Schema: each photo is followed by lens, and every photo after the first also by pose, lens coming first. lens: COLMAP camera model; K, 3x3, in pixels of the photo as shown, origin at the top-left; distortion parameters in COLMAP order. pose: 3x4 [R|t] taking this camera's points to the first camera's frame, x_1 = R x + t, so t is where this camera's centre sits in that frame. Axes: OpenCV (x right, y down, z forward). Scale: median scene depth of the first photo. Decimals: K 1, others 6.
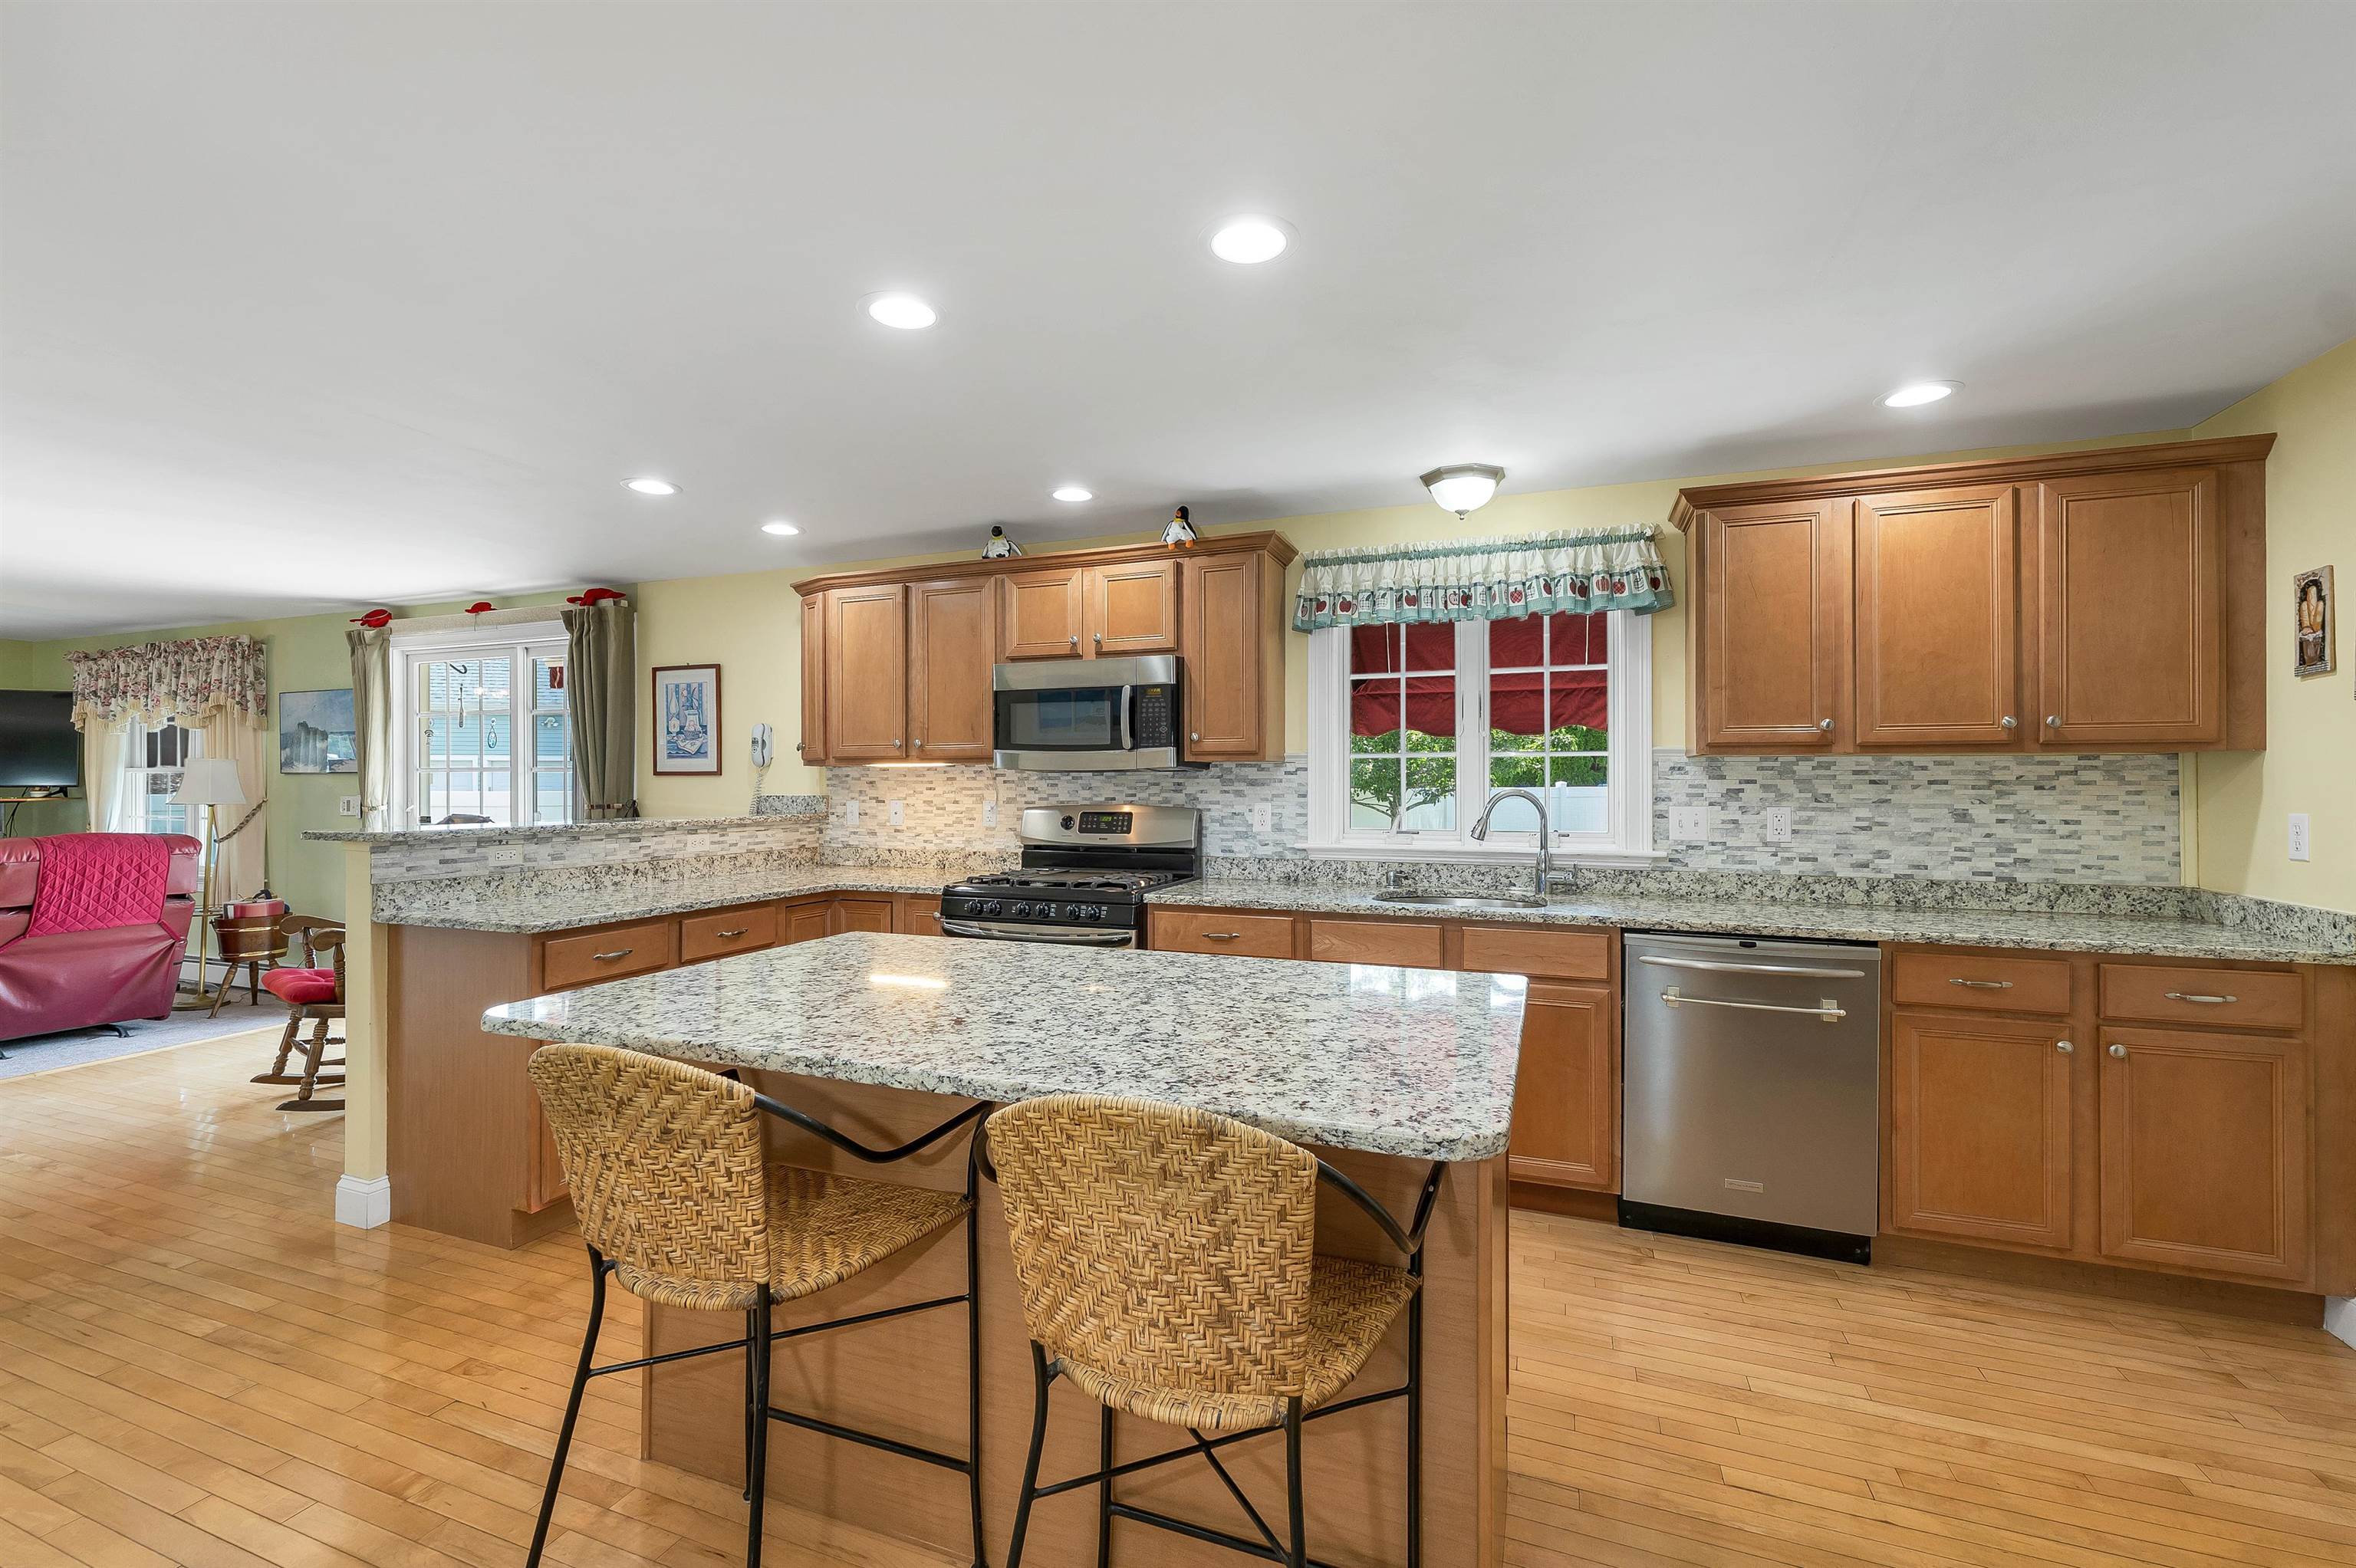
lens RADIAL K [[986.0, 0, 1176.2], [0, 986.0, 786.6], [0, 0, 1]] dist [0.002547, 0.000101]
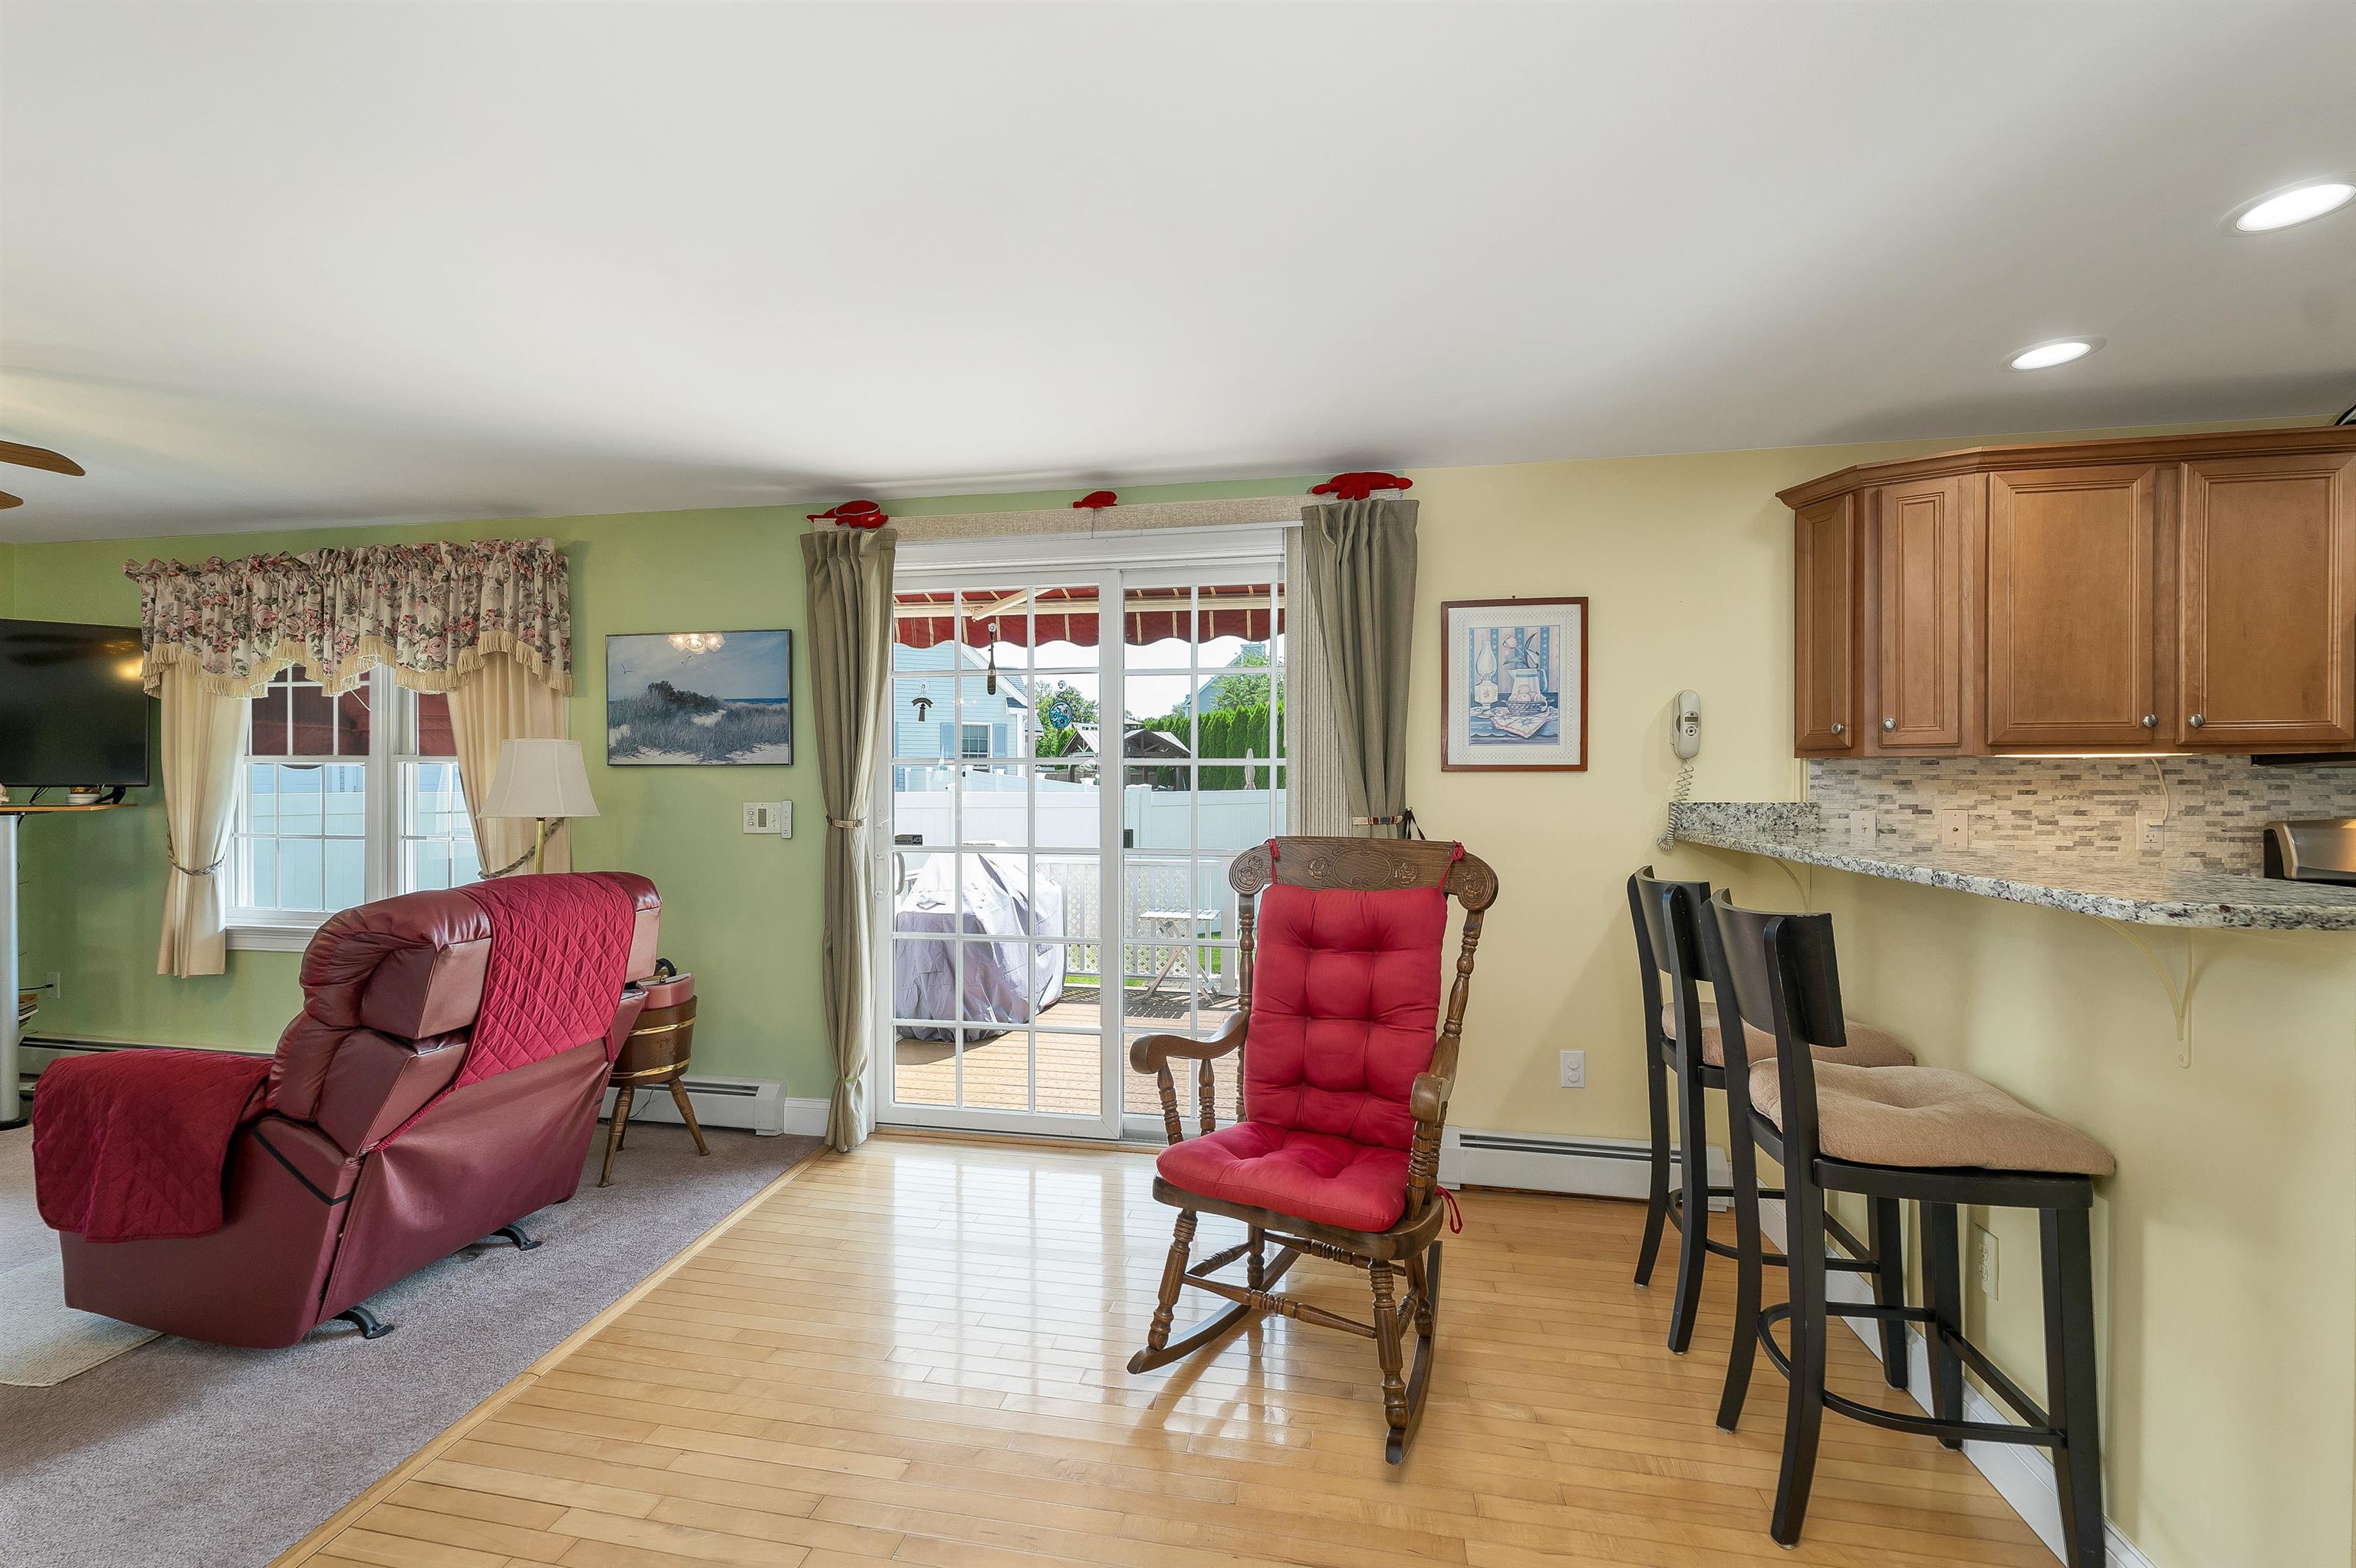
lens RADIAL K [[986.0, 0, 1168.1], [0, 986.0, 785.9], [0, 0, 1]] dist [0.002547, 0.000101]
pose [[0.984266, 0.000247, 0.176693, -0.901684], [-0.000631, 0.999998, 0.002116, -0.003075], [-0.176692, -0.002194, 0.984264, 0.445540]]
